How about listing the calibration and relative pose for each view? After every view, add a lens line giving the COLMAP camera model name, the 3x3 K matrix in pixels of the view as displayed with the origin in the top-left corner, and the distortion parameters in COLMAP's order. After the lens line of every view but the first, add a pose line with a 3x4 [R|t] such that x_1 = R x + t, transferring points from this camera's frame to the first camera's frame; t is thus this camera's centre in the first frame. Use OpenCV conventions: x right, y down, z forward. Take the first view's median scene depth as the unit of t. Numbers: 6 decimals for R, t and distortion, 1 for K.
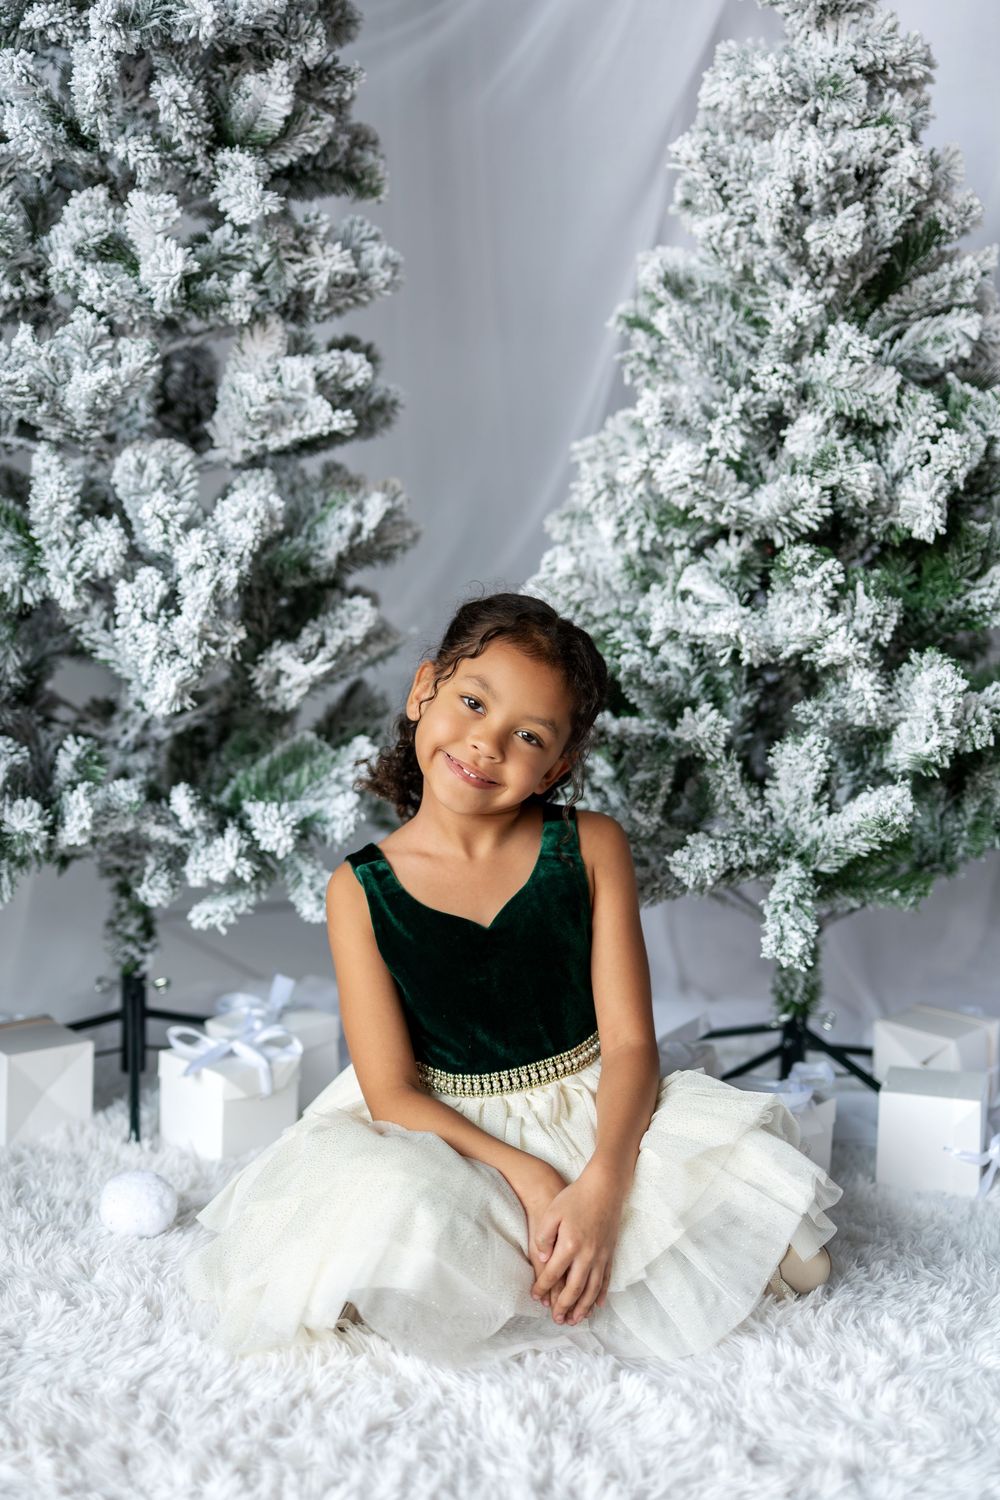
lens RADIAL K [[2087.1, 0, 479.3], [0, 2087.1, 751.0], [0, 0, 1]] dist [-0.013210, 0.025924]
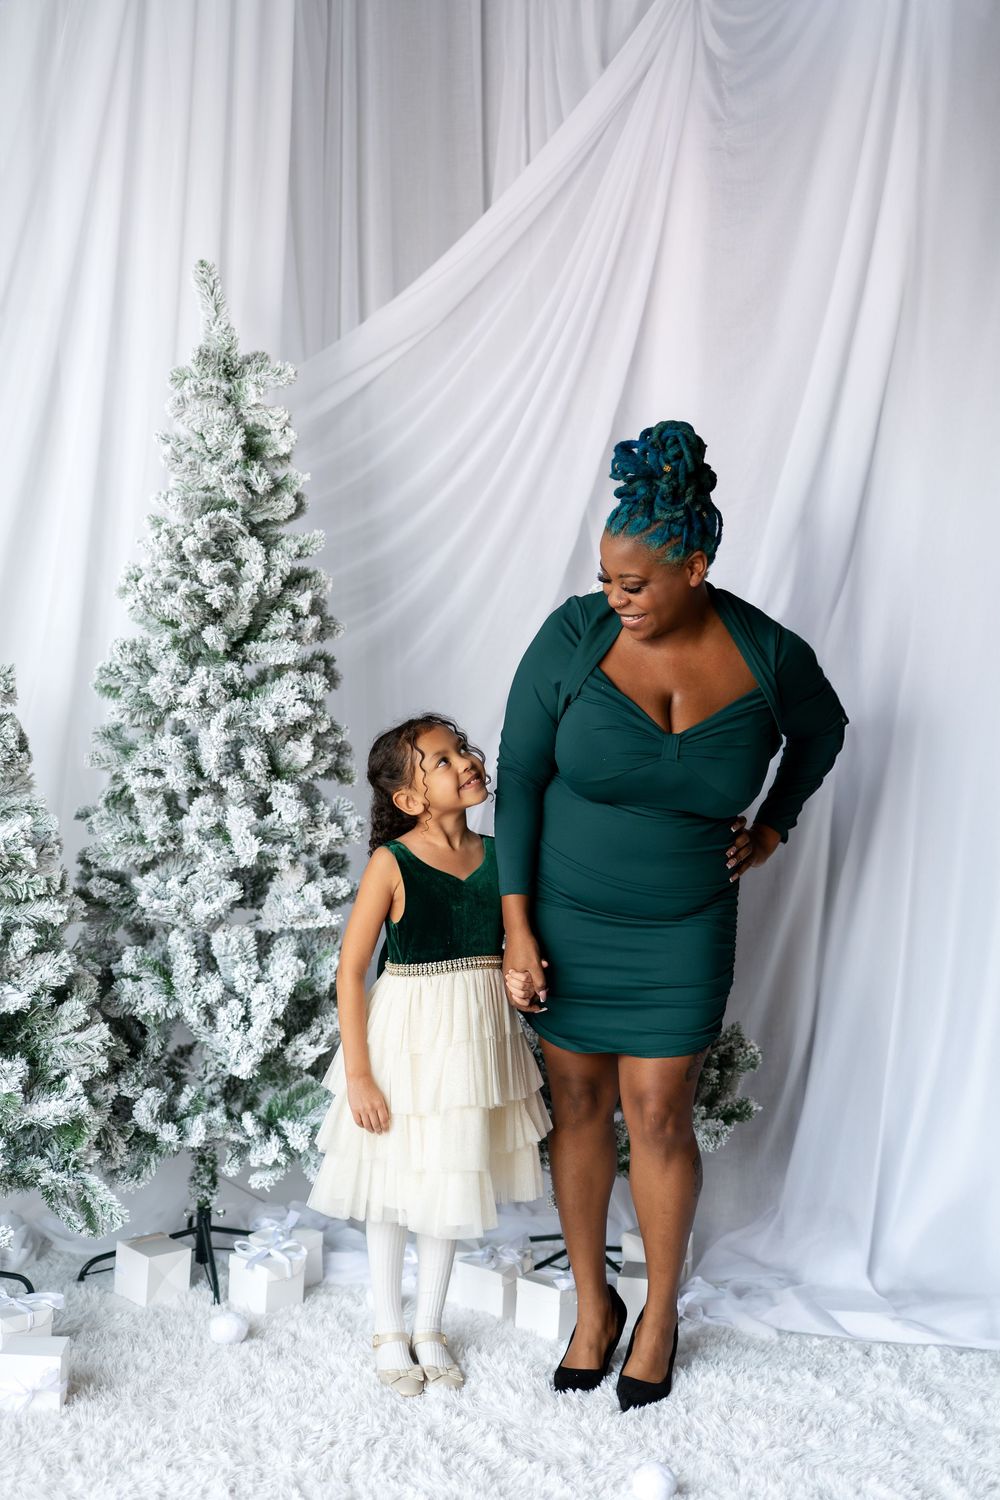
lens RADIAL K [[2175.9, 0, 459.8], [0, 2175.9, 781.6], [0, 0, 1]] dist [-0.030167, 0.061298]
pose [[0.998197, 0.010845, 0.059038, -0.071324], [-0.008711, 0.999304, -0.036274, -0.211494], [-0.059390, 0.035694, 0.997596, -0.968226]]
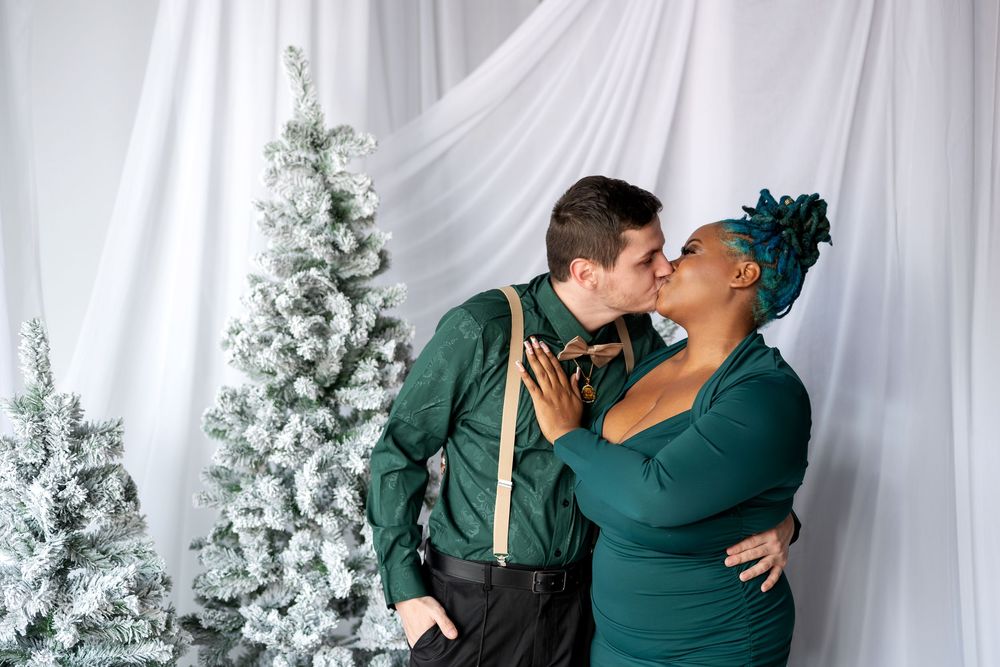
lens RADIAL K [[1413.8, 0, 502.3], [0, 1413.8, 318.3], [0, 0, 1]] dist [-0.029660, 0.043310]
pose [[0.999079, -0.018153, 0.038869, -0.039593], [0.021929, 0.994843, -0.099026, -0.332801], [-0.036871, 0.099788, 0.994325, -0.407387]]
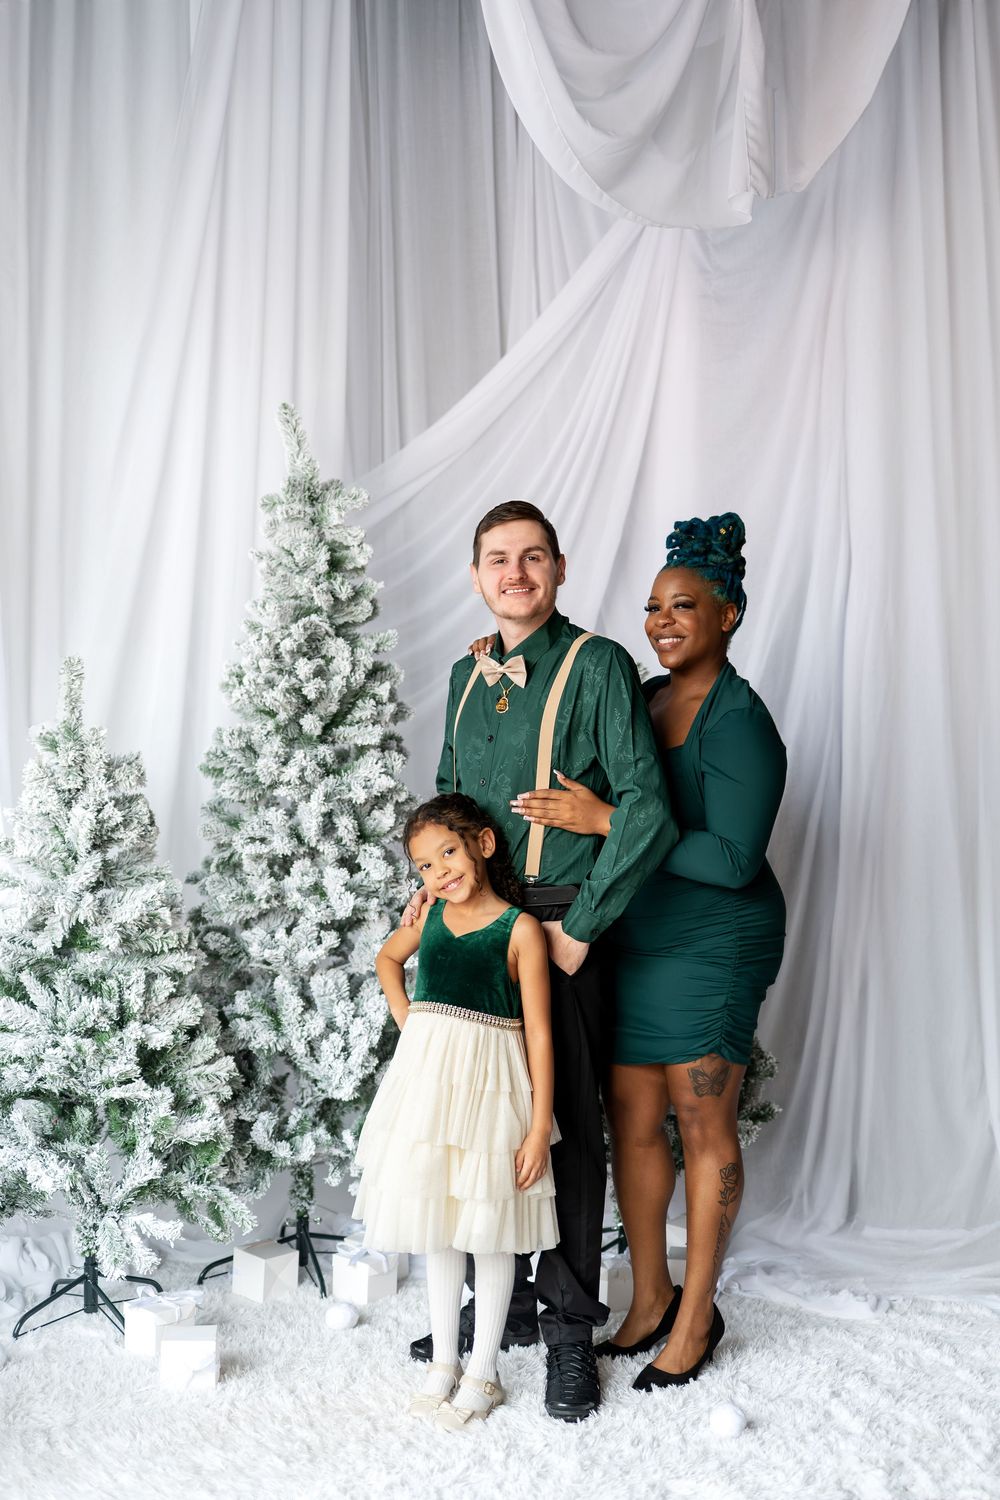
lens RADIAL K [[2093.2, 0, 488.6], [0, 2093.2, 751.0], [0, 0, 1]] dist [-0.033164, 0.078156]
pose [[0.993141, -0.016163, 0.115800, -0.243073], [0.025382, 0.996584, -0.078589, -0.203008], [-0.114134, 0.080989, 0.990159, -1.211348]]
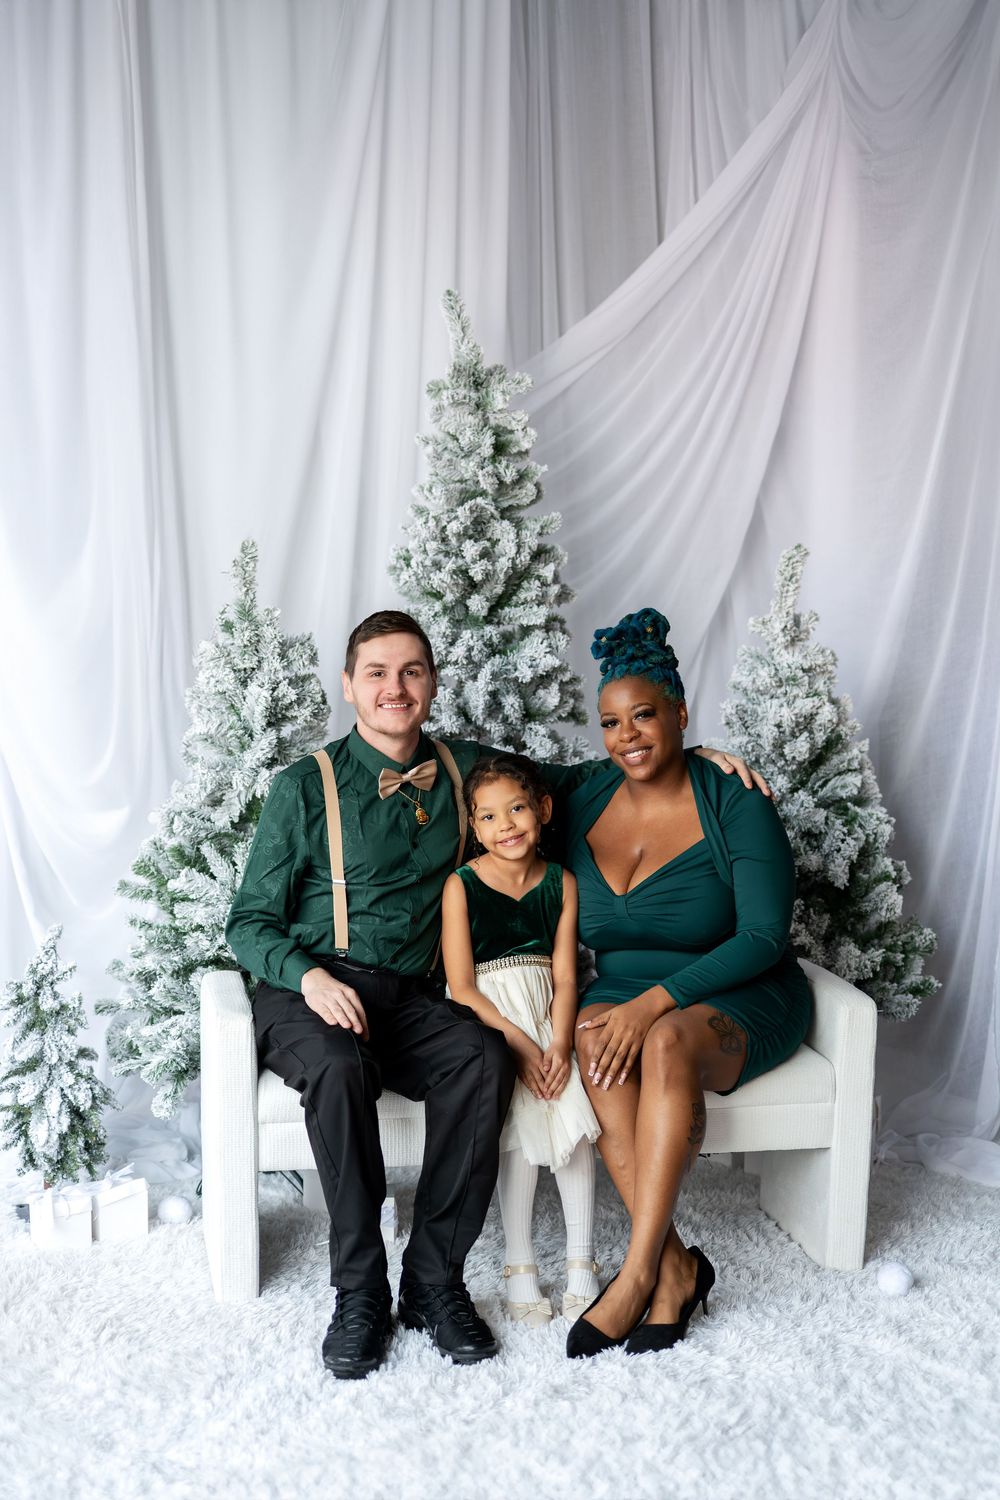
lens RADIAL K [[2093.2, 0, 488.6], [0, 2093.2, 751.0], [0, 0, 1]] dist [-0.033164, 0.078156]
pose [[0.998502, -0.023137, 0.049581, -0.275796], [0.025059, 0.998945, -0.038493, -0.166134], [-0.048638, 0.039678, 0.998028, -1.249447]]
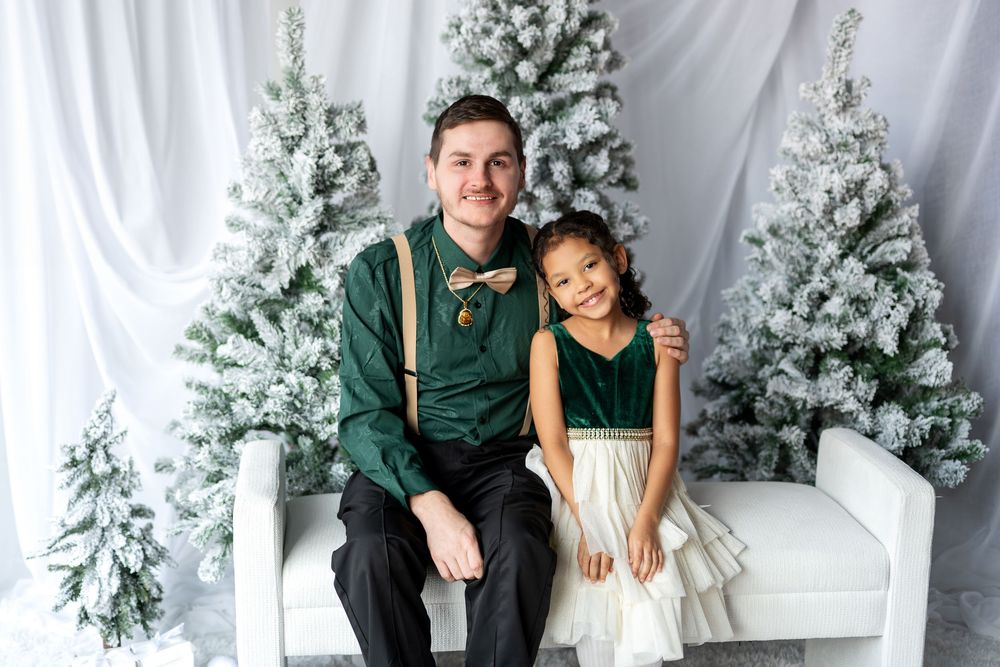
lens RADIAL K [[1523.4, 0, 455.8], [0, 1523.4, 305.9], [0, 0, 1]] dist [-0.032189, 0.104464]
pose [[0.999074, -0.020610, -0.037767, -0.193655], [0.021816, 0.999256, 0.031794, -0.210657], [0.037084, -0.032588, 0.998781, -0.669537]]
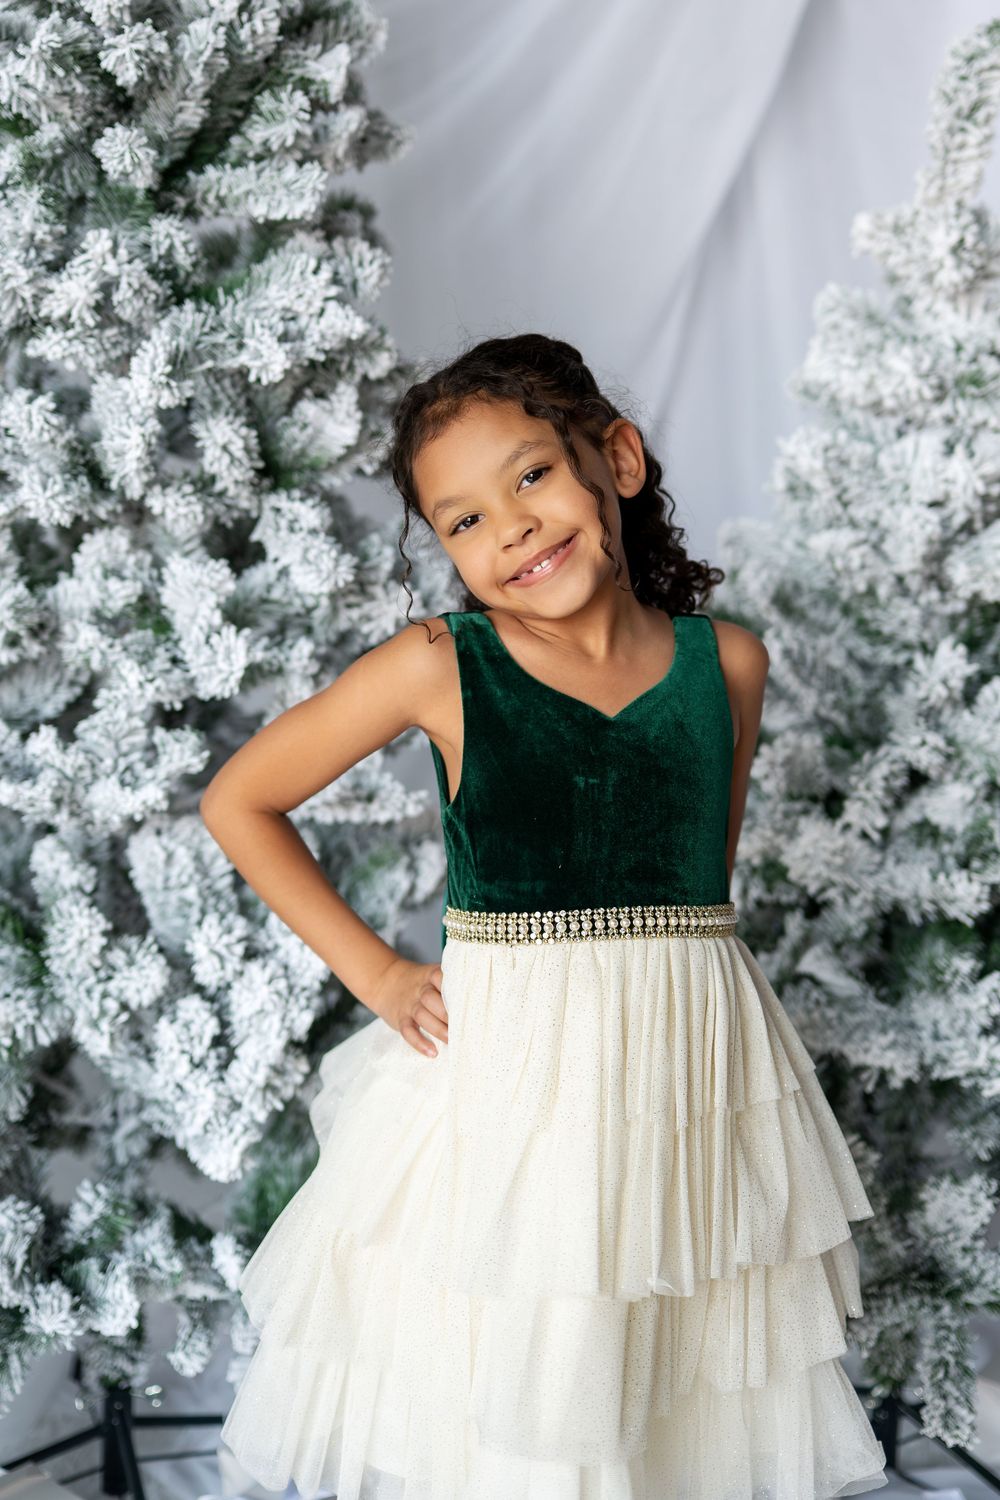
lens RADIAL K [[2482.4, 0, 504.5], [0, 2482.4, 618.1], [0, 0, 1]] dist [0.004605, -0.002695]
pose [[0.988930, -0.018087, 0.147274, -0.174711], [0.009082, 0.998060, 0.061590, -0.291297], [-0.148102, -0.059571, 0.987176, 0.019117]]
